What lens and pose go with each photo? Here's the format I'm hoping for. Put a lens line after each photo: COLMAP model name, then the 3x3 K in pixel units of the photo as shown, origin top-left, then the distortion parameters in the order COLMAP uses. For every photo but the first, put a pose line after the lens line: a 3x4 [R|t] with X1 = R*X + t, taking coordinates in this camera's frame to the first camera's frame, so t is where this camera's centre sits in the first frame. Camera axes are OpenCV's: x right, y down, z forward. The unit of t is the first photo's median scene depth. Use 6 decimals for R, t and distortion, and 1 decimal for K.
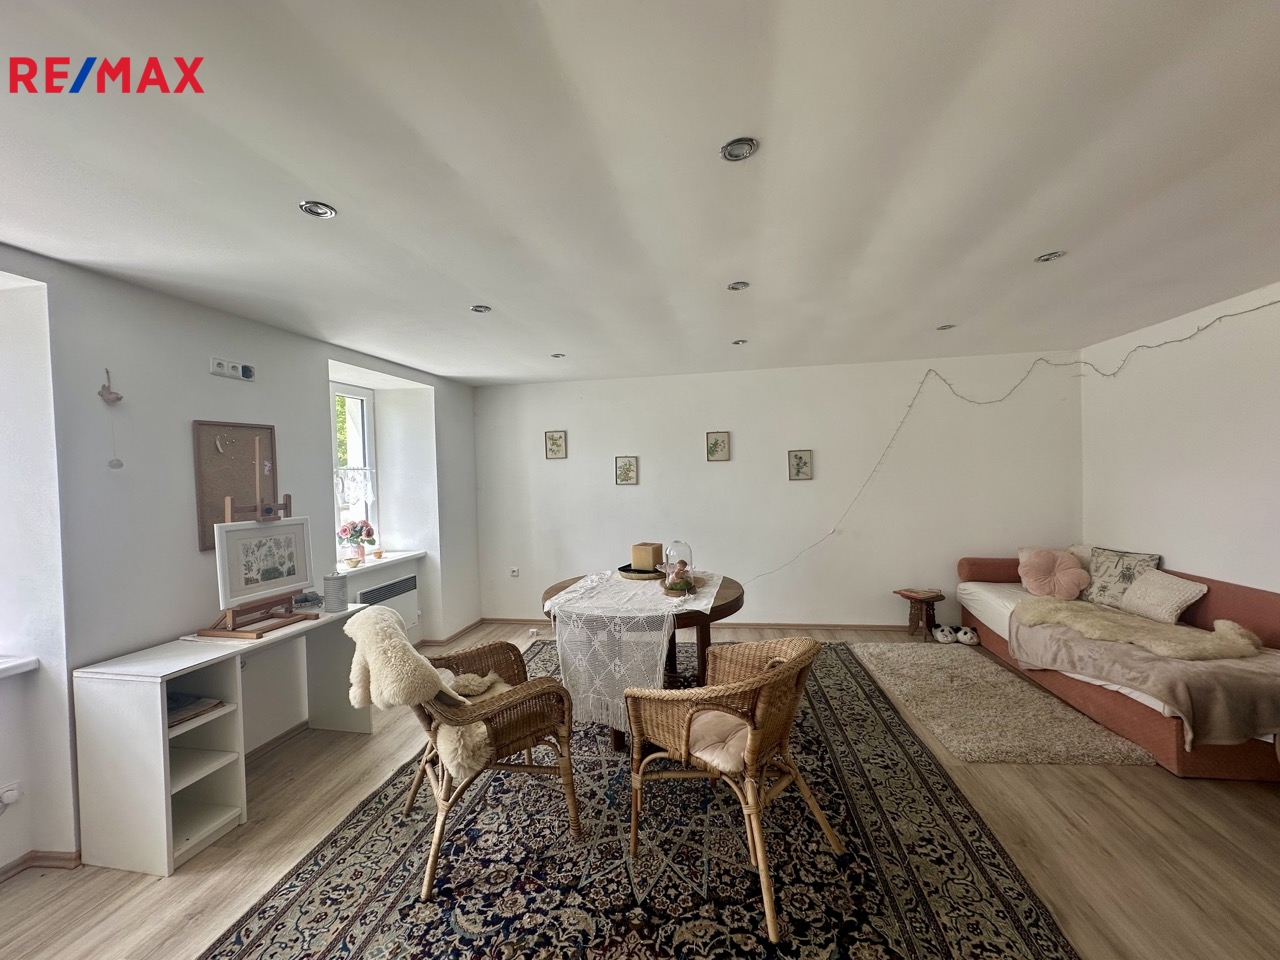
lens RADIAL K [[510.9, 0, 636.2], [0, 510.9, 478.7], [0, 0, 1]] dist [-0.002963, 0.000107]
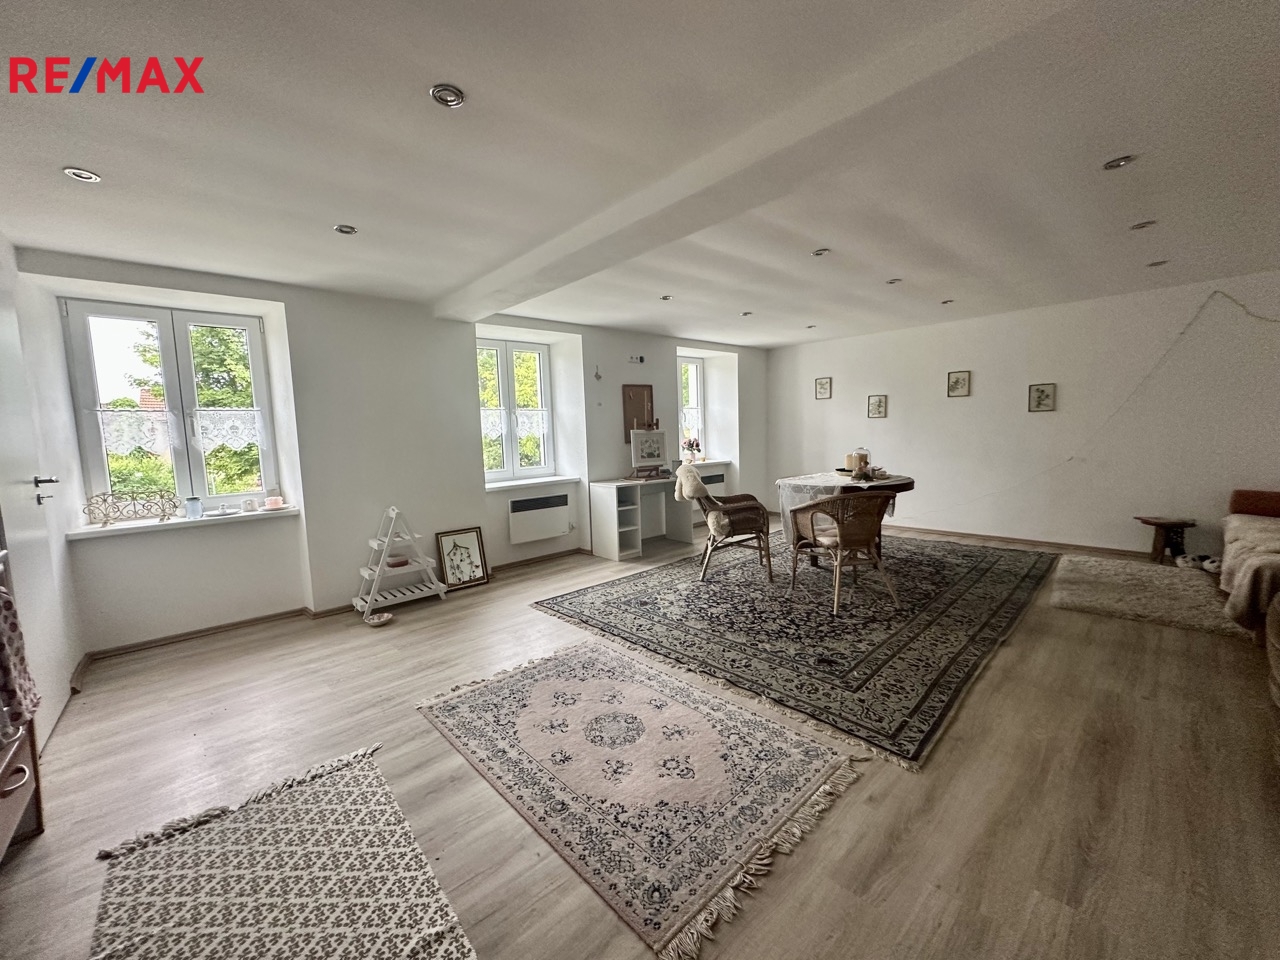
lens RADIAL K [[510.9, 0, 637.0], [0, 510.9, 477.9], [0, 0, 1]] dist [-0.002963, 0.000107]
pose [[0.795926, 0.063312, -0.602074, 0.522965], [-0.001431, 0.994710, 0.102708, 0.058318], [0.605392, -0.080887, 0.791807, -0.722566]]
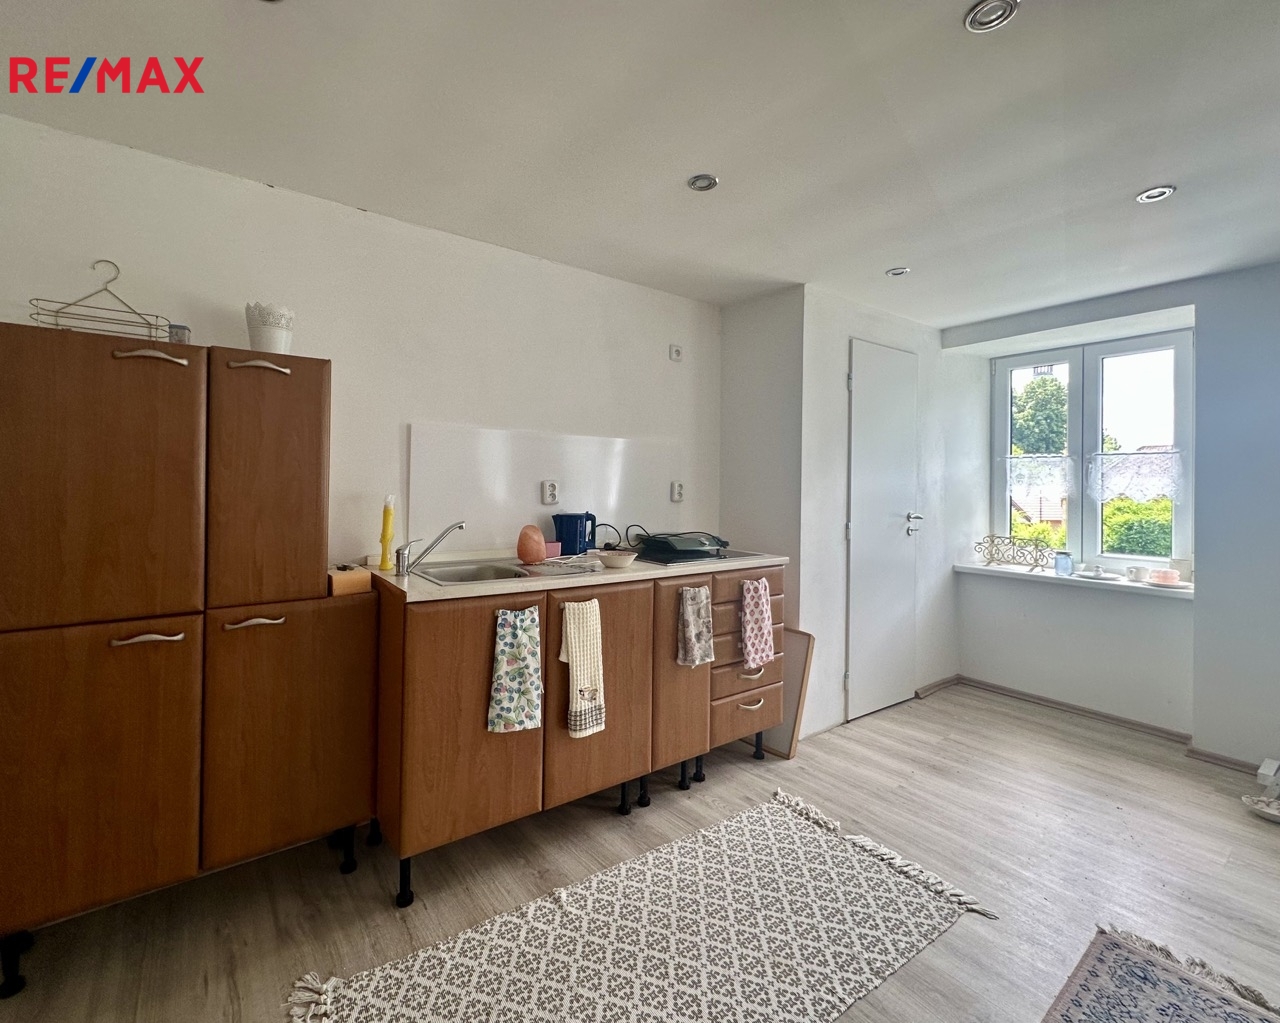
lens RADIAL K [[580.3, 0, 606.8], [0, 580.3, 481.0], [0, 0, 1]] dist [-0.005370, 0.001367]
pose [[-0.689462, 0.020201, -0.724040, 0.526456], [-0.002832, 0.999528, 0.030584, 0.042224], [0.724316, 0.023138, -0.689079, -0.230986]]
